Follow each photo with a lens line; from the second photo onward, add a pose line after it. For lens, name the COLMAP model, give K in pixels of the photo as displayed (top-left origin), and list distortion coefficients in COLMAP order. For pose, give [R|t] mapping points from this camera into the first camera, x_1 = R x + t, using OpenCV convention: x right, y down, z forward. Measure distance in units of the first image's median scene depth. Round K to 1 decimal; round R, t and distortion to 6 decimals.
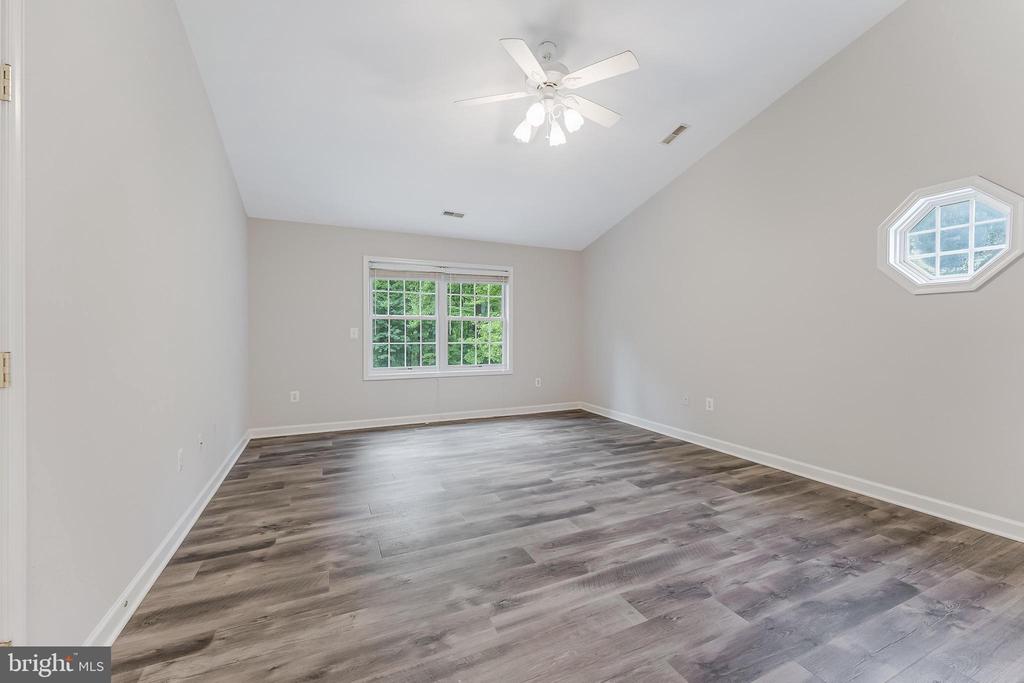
lens RADIAL K [[417.8, 0, 518.7], [0, 417.8, 338.7], [0, 0, 1]] dist [-0.001583, -0.000389]
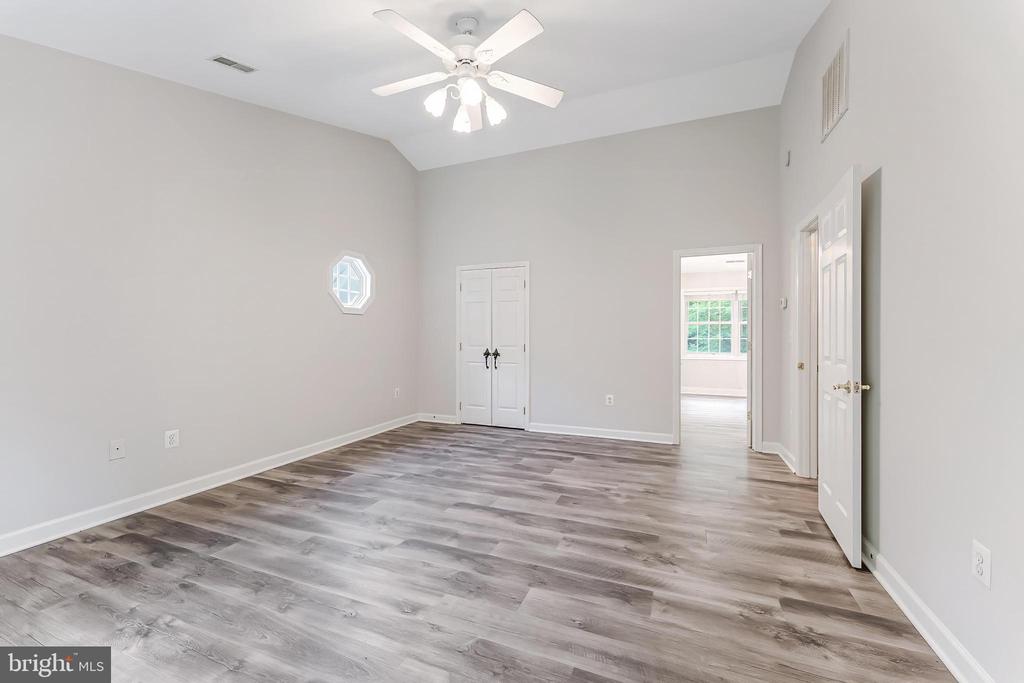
lens RADIAL K [[417.8, 0, 518.7], [0, 417.8, 338.7], [0, 0, 1]] dist [-0.001583, -0.000389]
pose [[-0.691580, -0.004990, 0.722282, -0.703153], [0.013021, 0.999728, 0.019374, -0.026360], [-0.722182, 0.022803, -0.691327, 1.641976]]
